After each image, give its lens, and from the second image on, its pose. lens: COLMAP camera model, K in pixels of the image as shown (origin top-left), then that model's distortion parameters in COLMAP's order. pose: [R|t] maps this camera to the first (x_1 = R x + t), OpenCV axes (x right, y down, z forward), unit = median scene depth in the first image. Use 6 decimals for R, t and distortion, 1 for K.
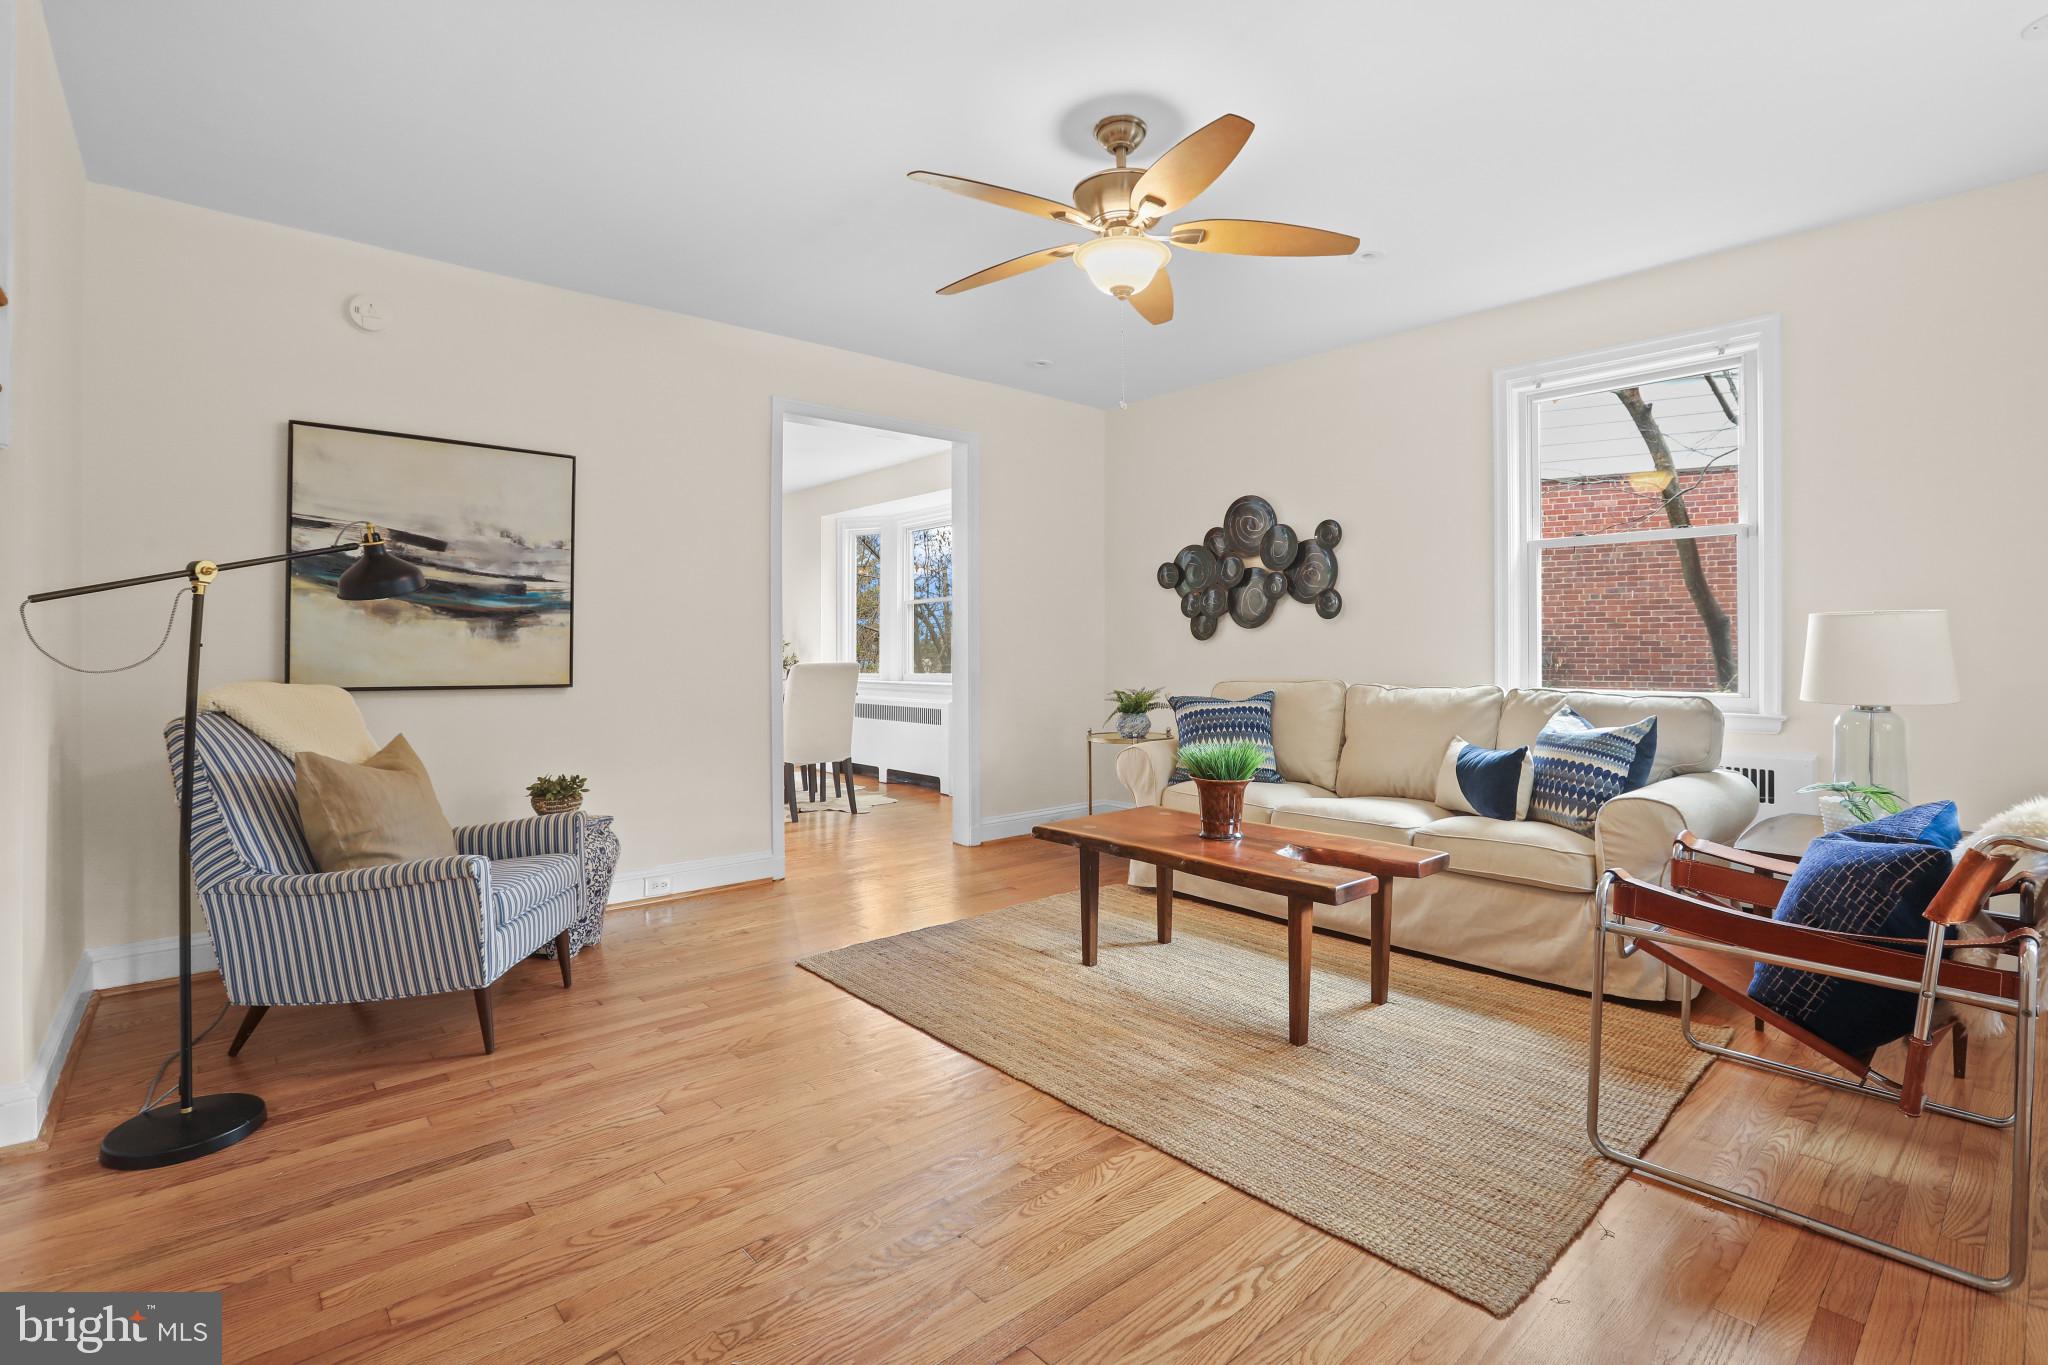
lens RADIAL K [[956.5, 0, 1027.1], [0, 956.5, 678.0], [0, 0, 1]] dist [-0.040638, 0.008766]
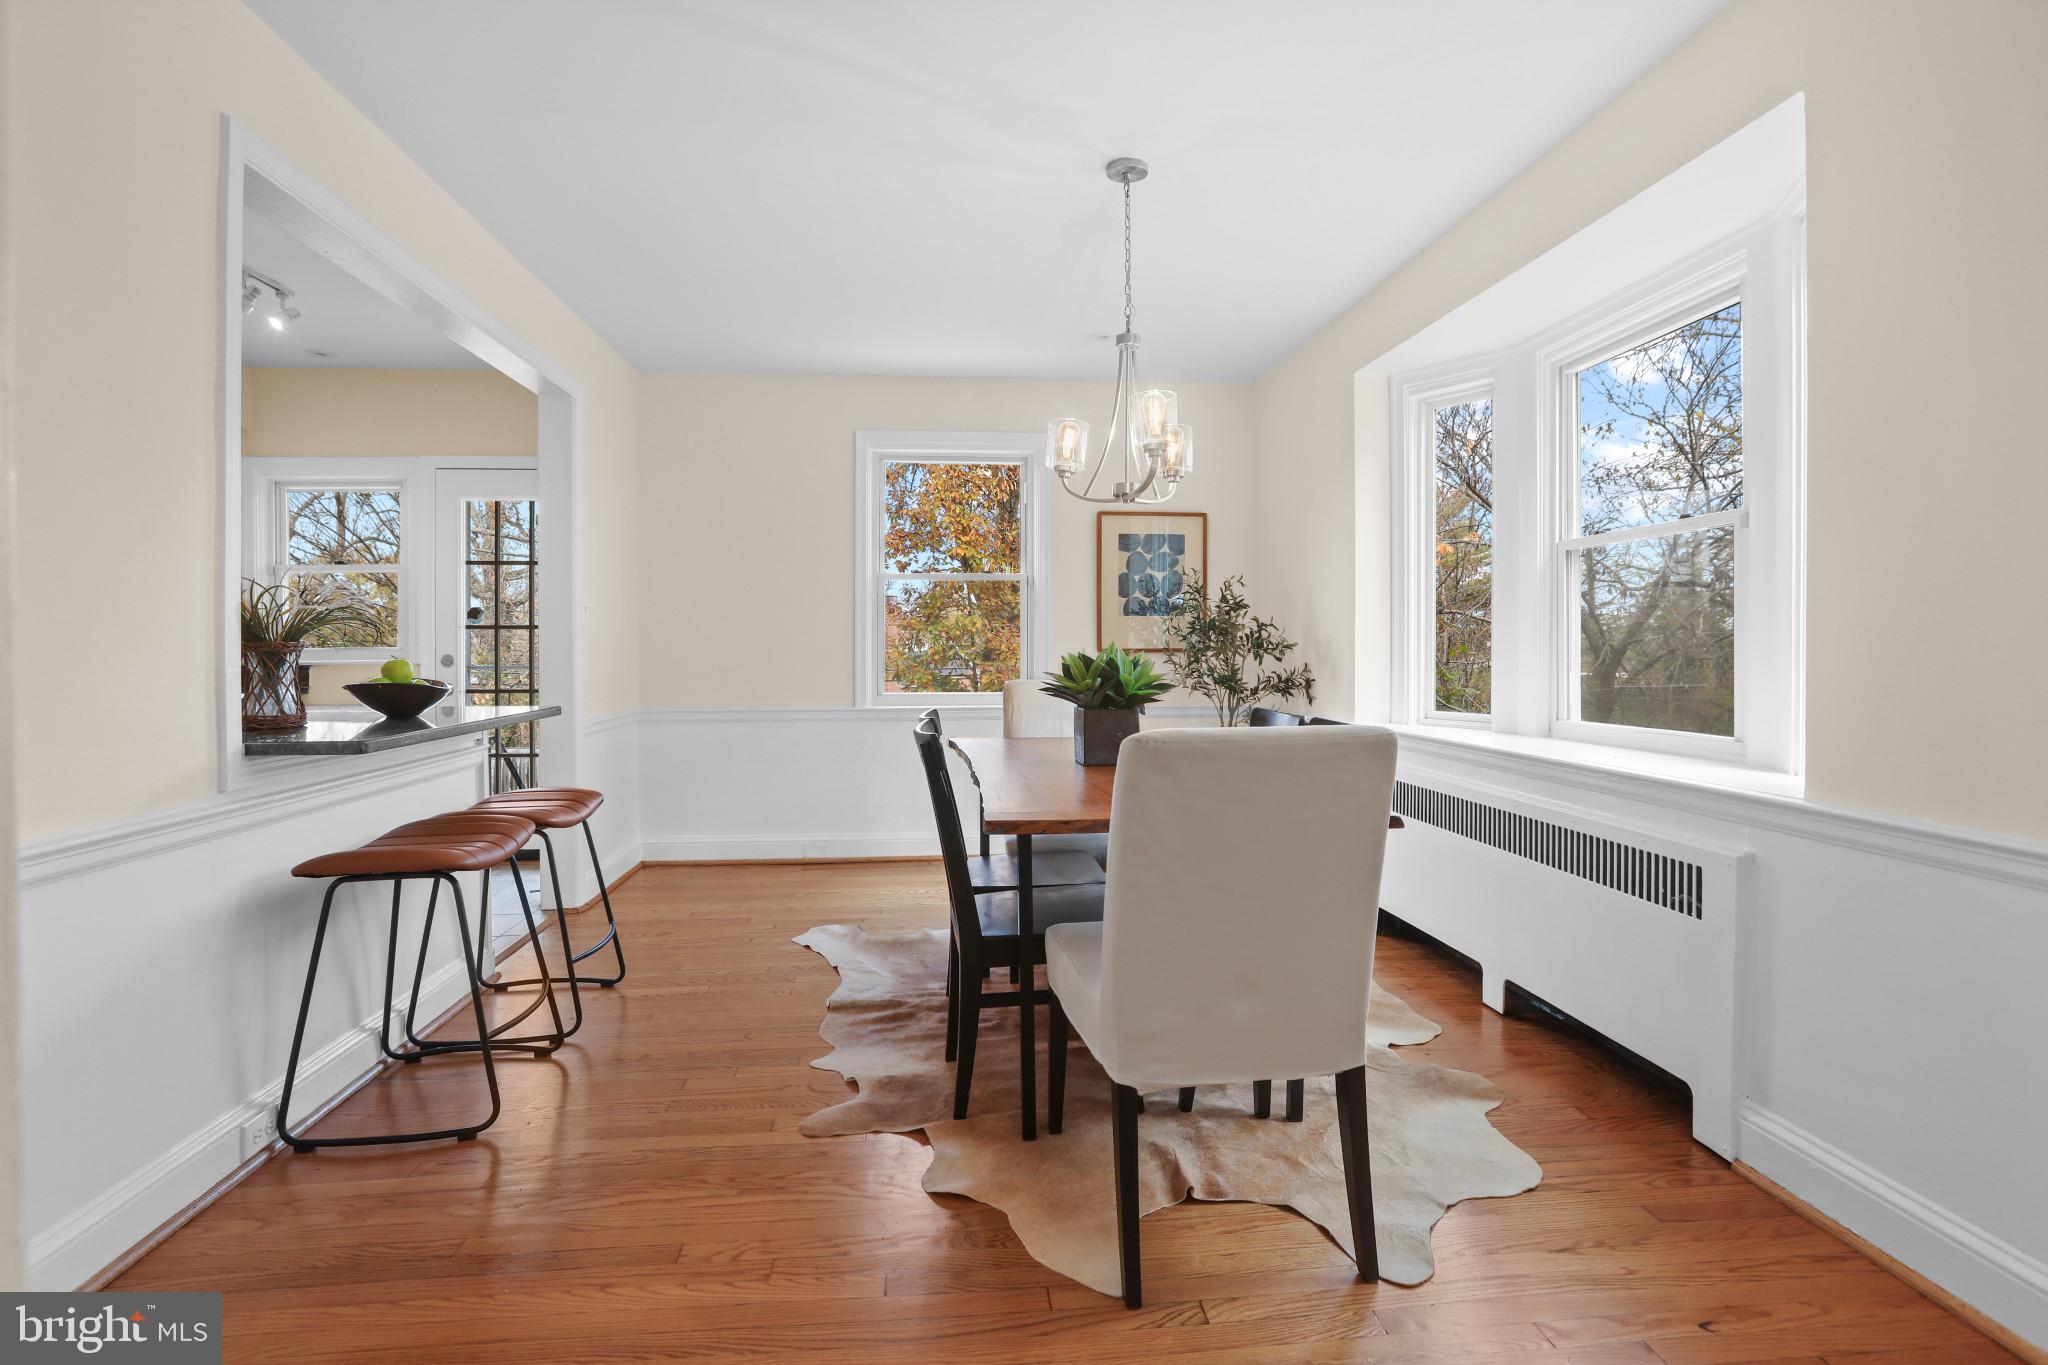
lens RADIAL K [[956.5, 0, 1011.8], [0, 956.5, 668.5], [0, 0, 1]] dist [-0.040638, 0.008766]
pose [[0.810620, 0.005617, -0.585546, -0.086844], [-0.011690, 0.999910, -0.006592, -0.021194], [0.585456, 0.012189, 0.810613, 0.581360]]
